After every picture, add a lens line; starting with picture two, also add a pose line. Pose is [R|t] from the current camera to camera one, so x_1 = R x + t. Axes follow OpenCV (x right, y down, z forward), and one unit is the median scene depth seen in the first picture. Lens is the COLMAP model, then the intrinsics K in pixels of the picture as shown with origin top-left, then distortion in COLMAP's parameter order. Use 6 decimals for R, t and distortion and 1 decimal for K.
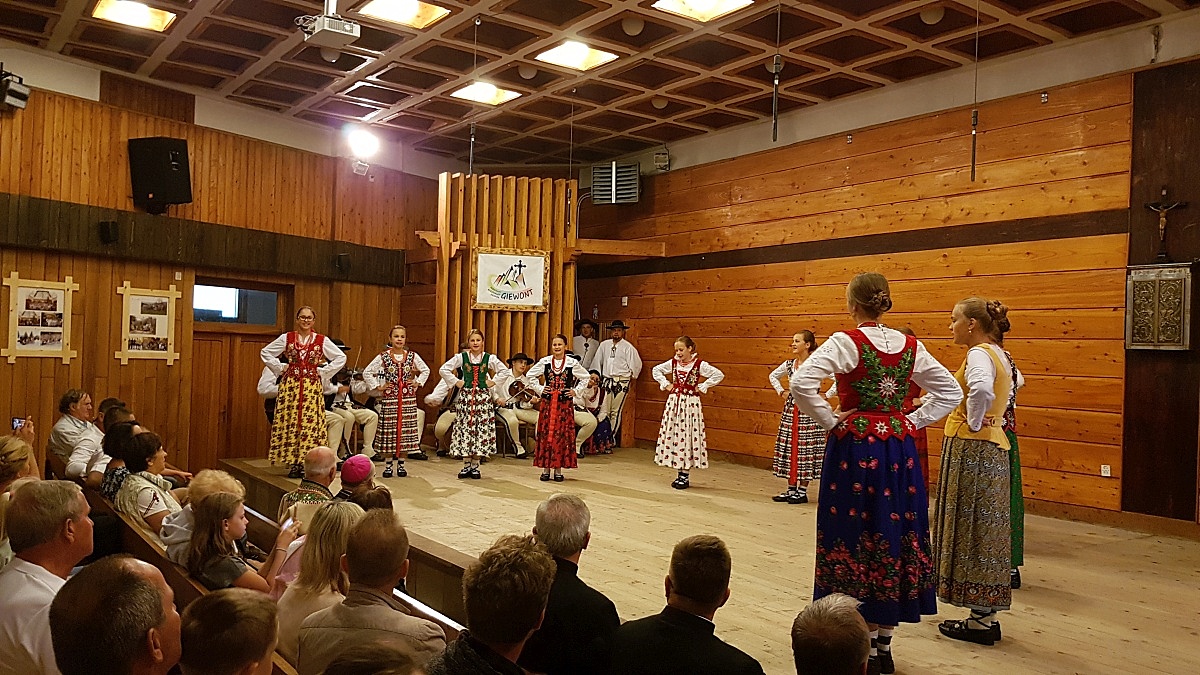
lens RADIAL K [[920.0, 0, 602.7], [0, 920.0, 359.6], [0, 0, 1]] dist [0.085750, -0.164359]
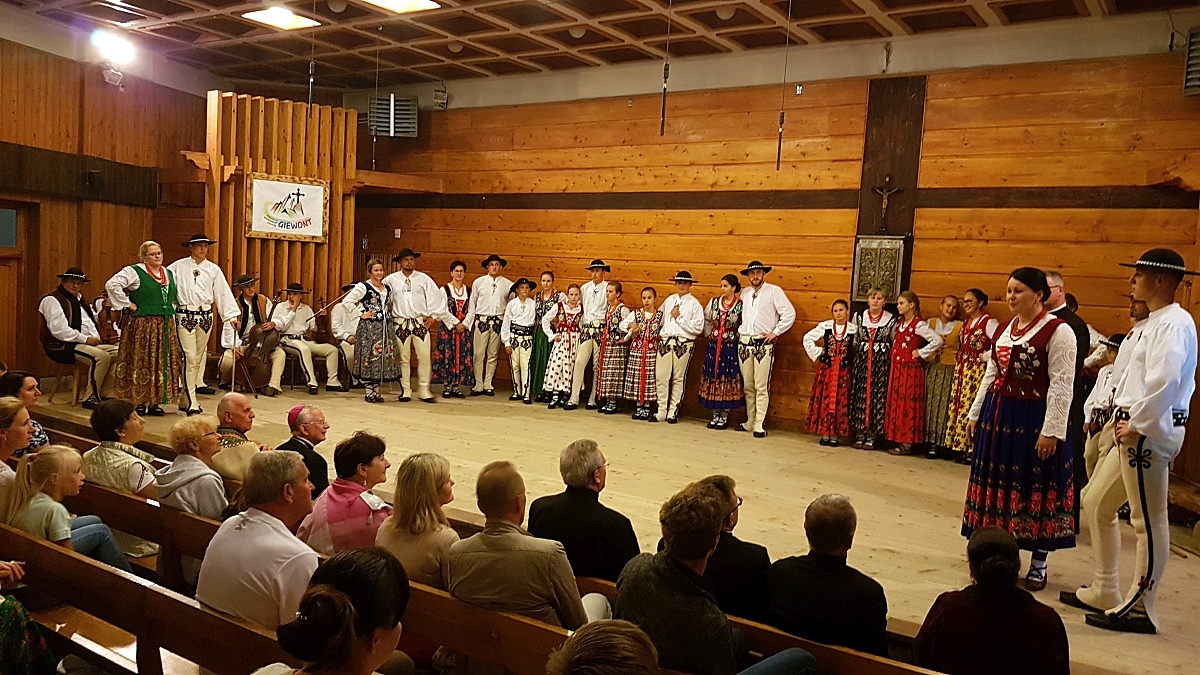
lens RADIAL K [[920.5, 0, 594.5], [0, 920.5, 358.8], [0, 0, 1]] dist [0.092388, -0.177952]
pose [[0.939194, -0.005215, 0.343348, -0.135069], [-0.026273, 0.995863, 0.086991, -0.021690], [-0.342381, -0.090722, 0.935171, -0.051471]]
